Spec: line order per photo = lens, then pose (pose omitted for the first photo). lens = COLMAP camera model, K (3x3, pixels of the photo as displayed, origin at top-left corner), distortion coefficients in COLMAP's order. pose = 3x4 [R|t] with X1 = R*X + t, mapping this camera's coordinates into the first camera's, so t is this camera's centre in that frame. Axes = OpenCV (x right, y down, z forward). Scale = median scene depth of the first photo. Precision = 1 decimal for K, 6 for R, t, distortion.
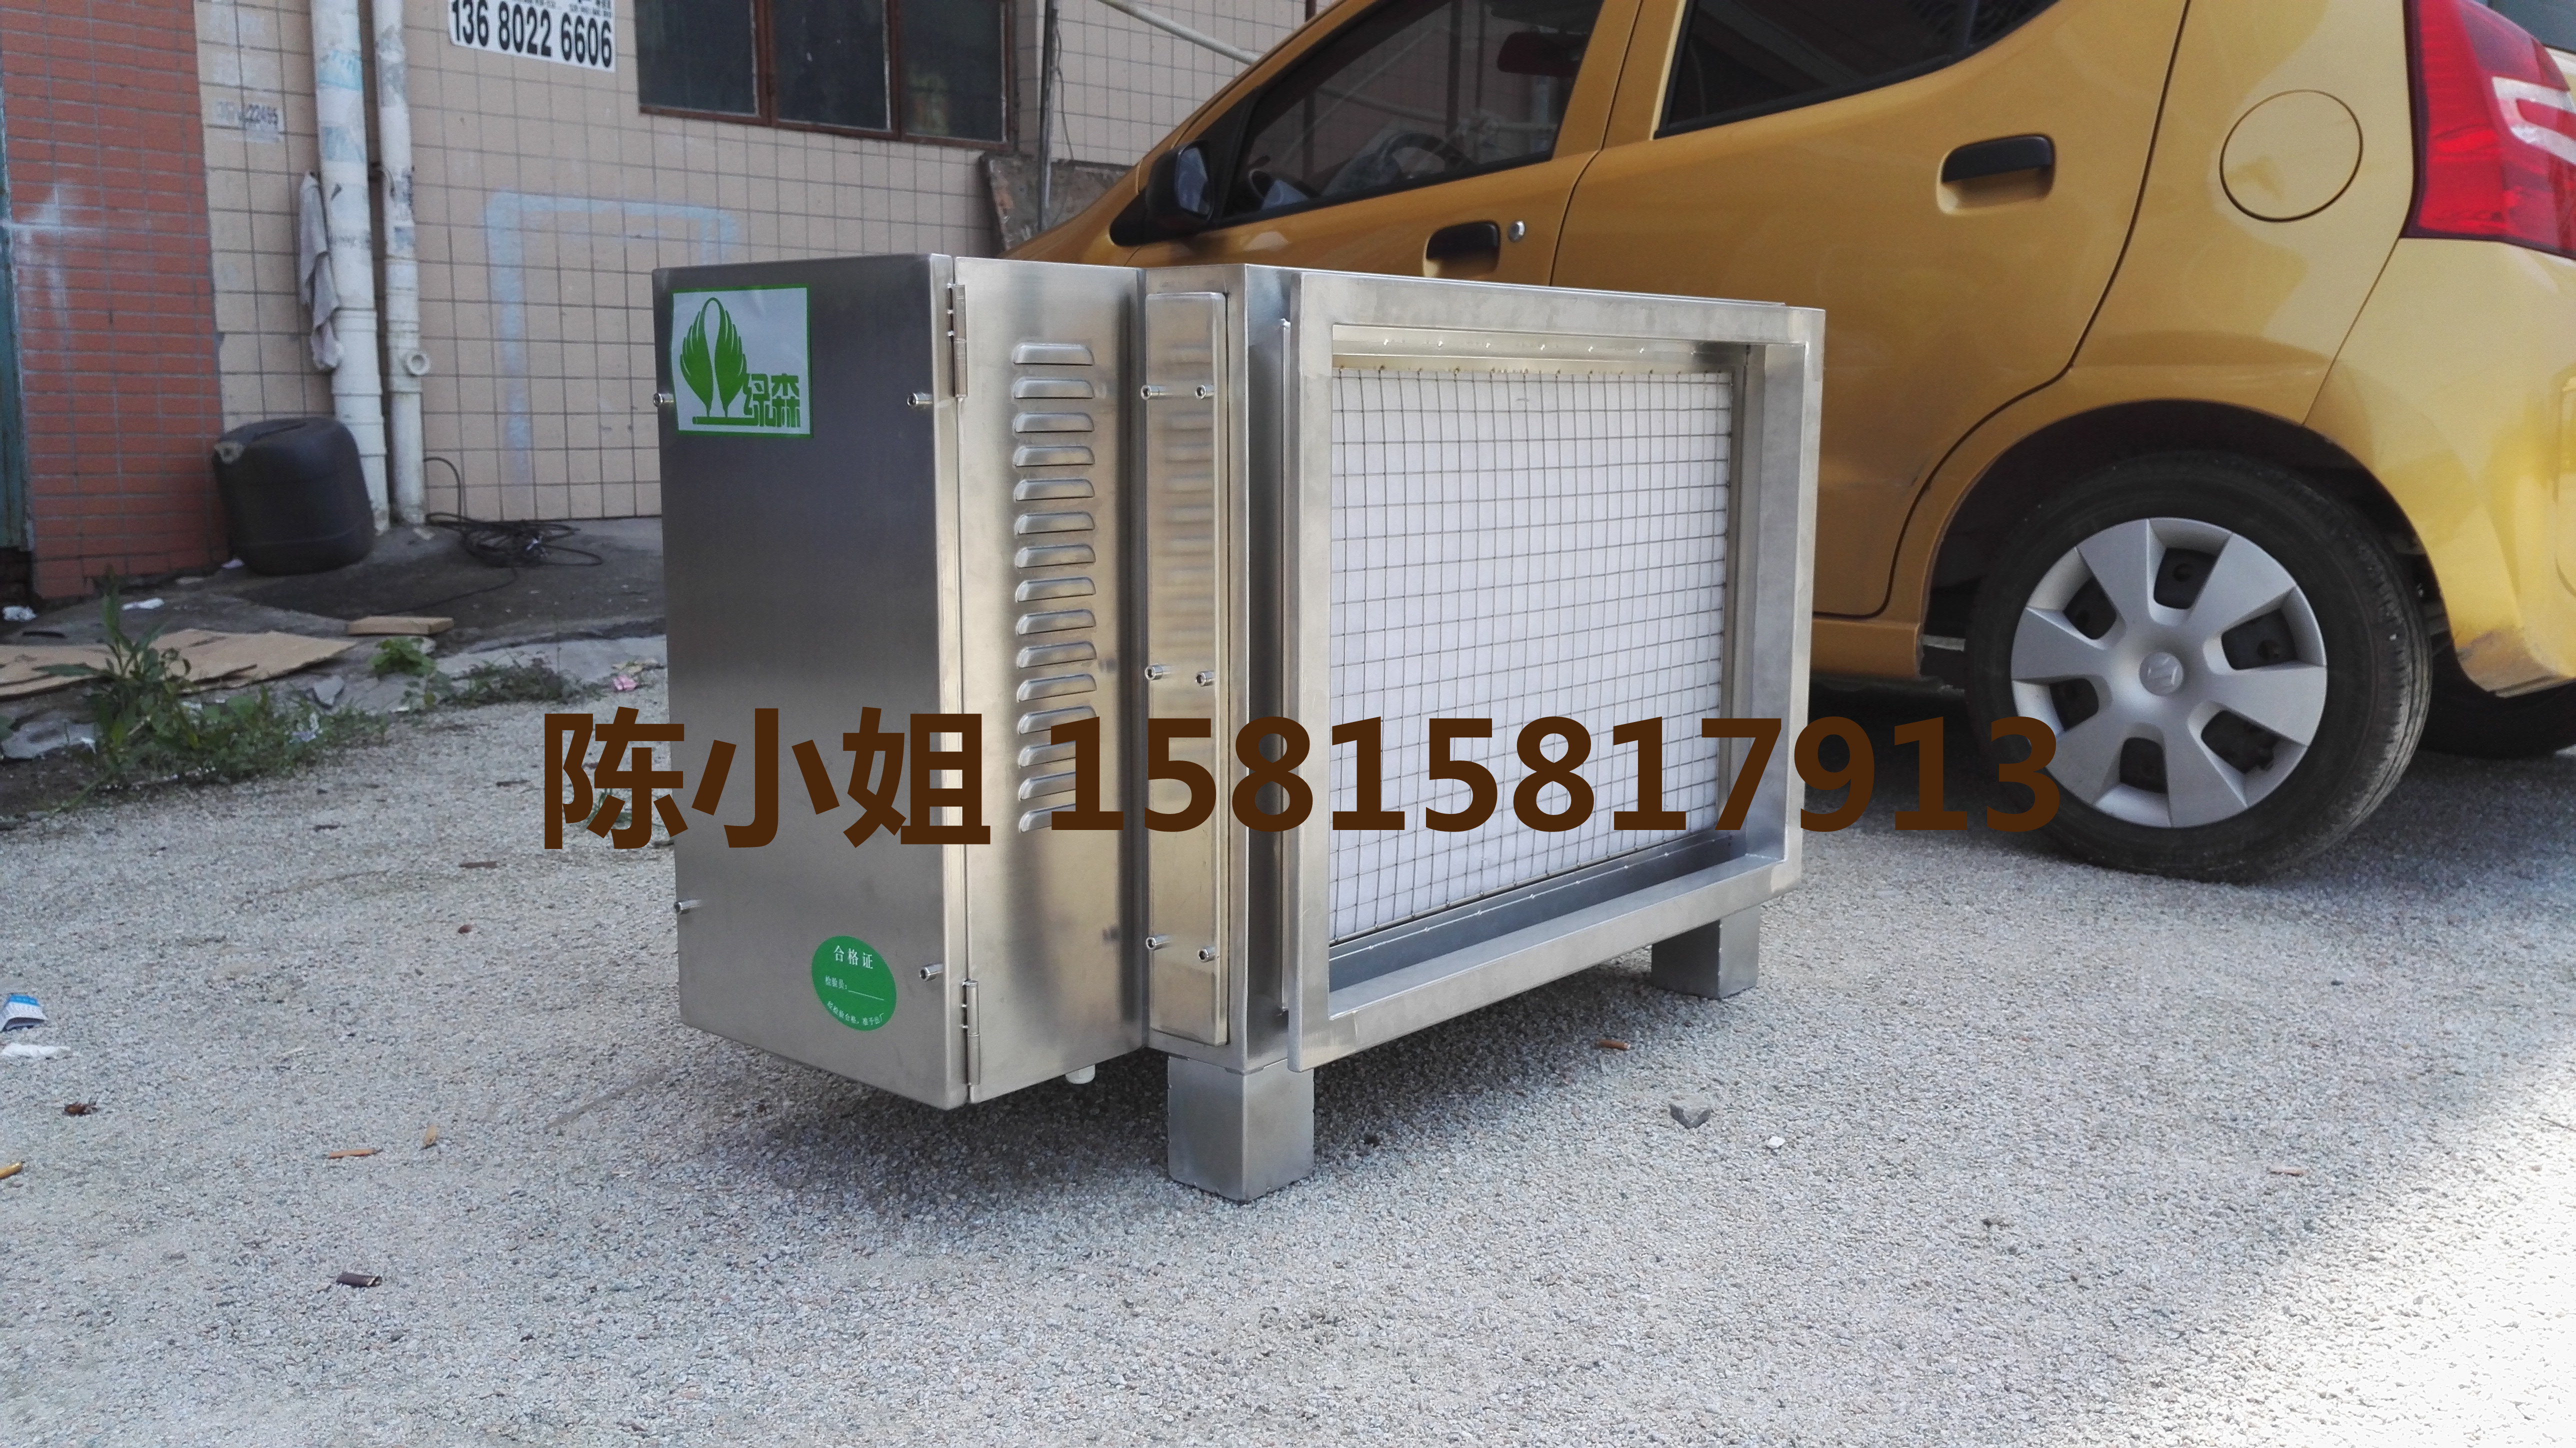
lens RADIAL K [[2119.9, 0, 1285.9], [0, 2119.9, 710.2], [0, 0, 1]] dist [0.040287, 0.000570]
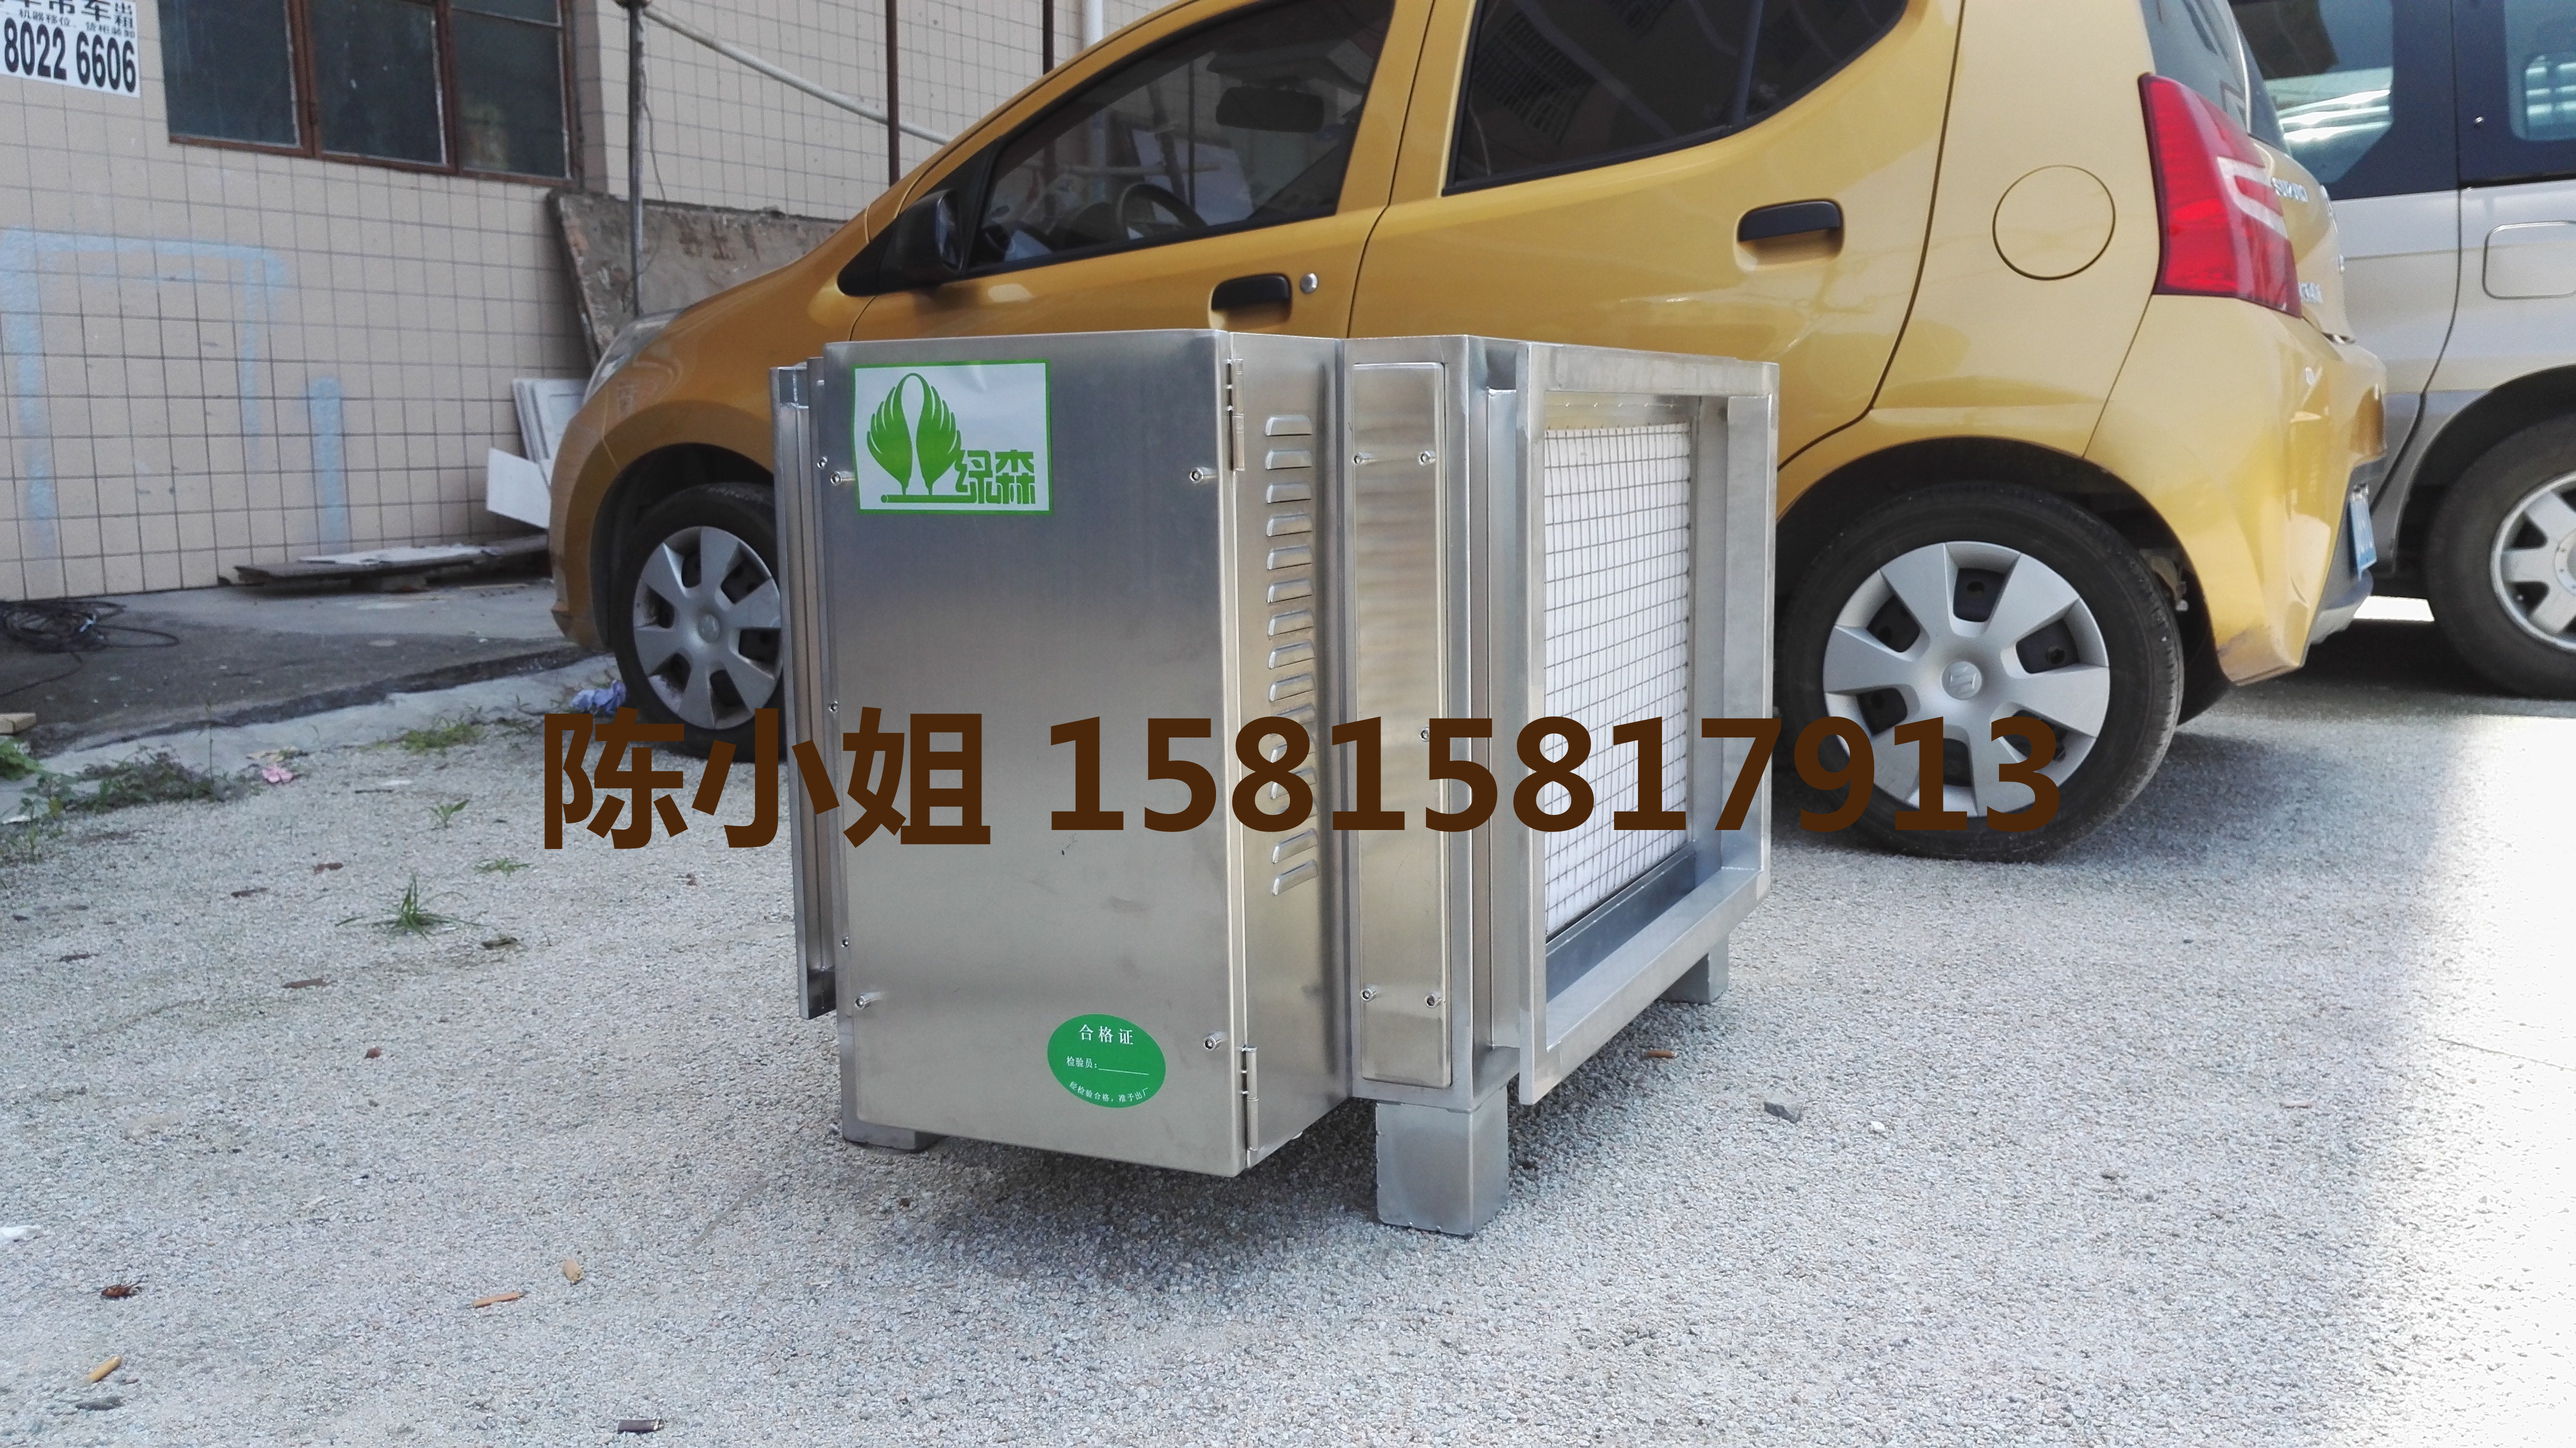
lens RADIAL K [[2110.8, 0, 1289.2], [0, 2110.8, 727.1], [0, 0, 1]] dist [0.065241, -0.065873]
pose [[0.964156, -0.056189, 0.259320, -0.225850], [0.058084, 0.998312, 0.000353, -0.013778], [-0.258902, 0.014722, 0.965792, 0.012926]]
